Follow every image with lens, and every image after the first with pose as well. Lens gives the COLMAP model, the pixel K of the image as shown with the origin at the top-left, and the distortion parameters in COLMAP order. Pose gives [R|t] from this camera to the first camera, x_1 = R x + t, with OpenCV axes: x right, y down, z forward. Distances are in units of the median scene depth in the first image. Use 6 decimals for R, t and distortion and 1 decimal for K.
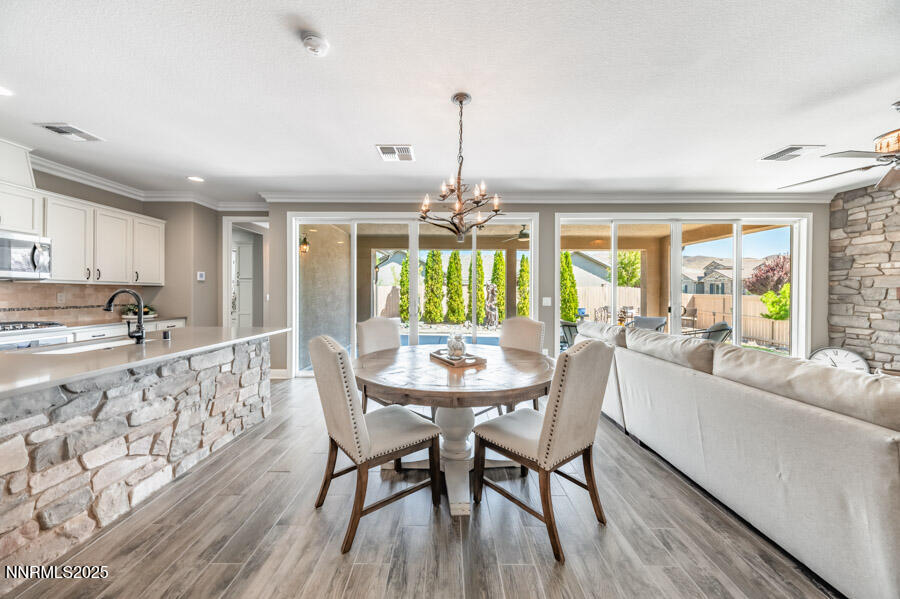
lens RADIAL K [[312.5, 0, 447.4], [0, 312.5, 293.2], [0, 0, 1]] dist [0.009335, -0.002265]
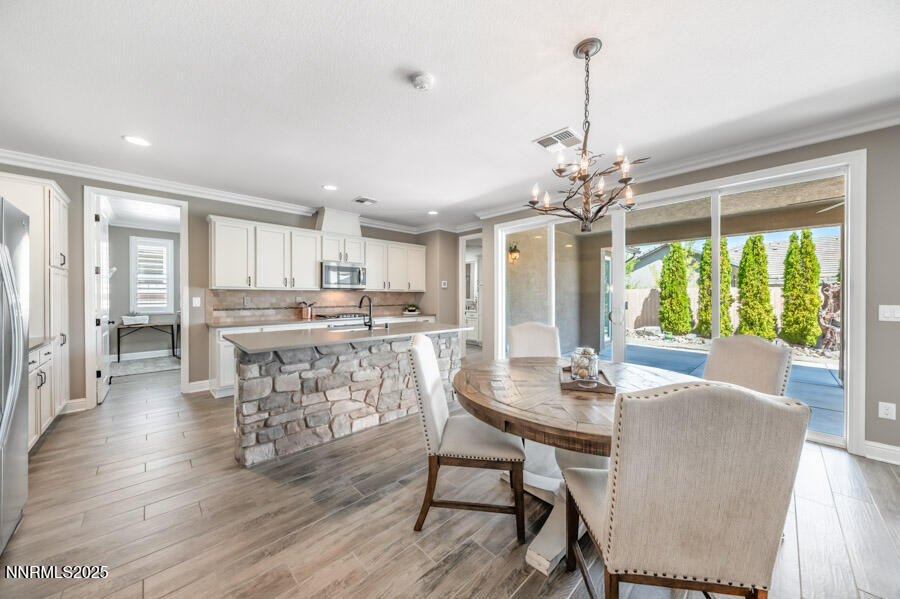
lens RADIAL K [[312.5, 0, 454.8], [0, 312.5, 297.0], [0, 0, 1]] dist [0.009335, -0.002265]
pose [[0.695431, -0.000294, -0.718593, 0.222731], [-0.000258, 1.000000, -0.000658, 0.000400], [0.718593, 0.000643, 0.695431, 0.128126]]
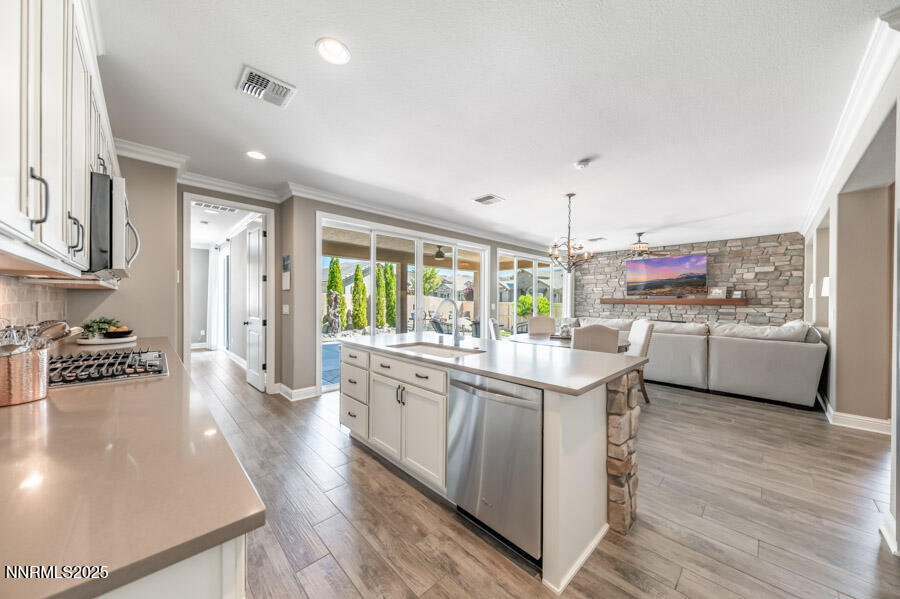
lens RADIAL K [[312.5, 0, 445.3], [0, 312.5, 301.2], [0, 0, 1]] dist [0.009335, -0.002265]
pose [[0.714619, -0.001526, 0.699512, -0.991400], [-0.000347, 0.999997, 0.002535, -0.003797], [-0.699514, -0.002054, 0.714616, 0.116494]]
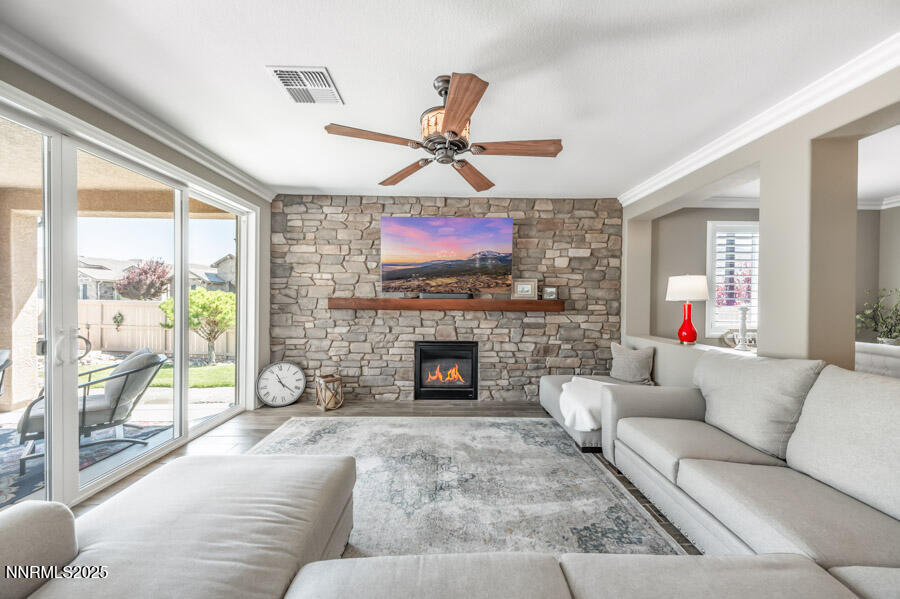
lens RADIAL K [[312.5, 0, 453.8], [0, 312.5, 302.5], [0, 0, 1]] dist [0.009335, -0.002265]
pose [[-0.016471, -0.012843, 0.999782, 0.339443], [-0.006786, 0.999896, 0.012732, -0.016887], [-0.999841, -0.006575, -0.016556, 0.549248]]
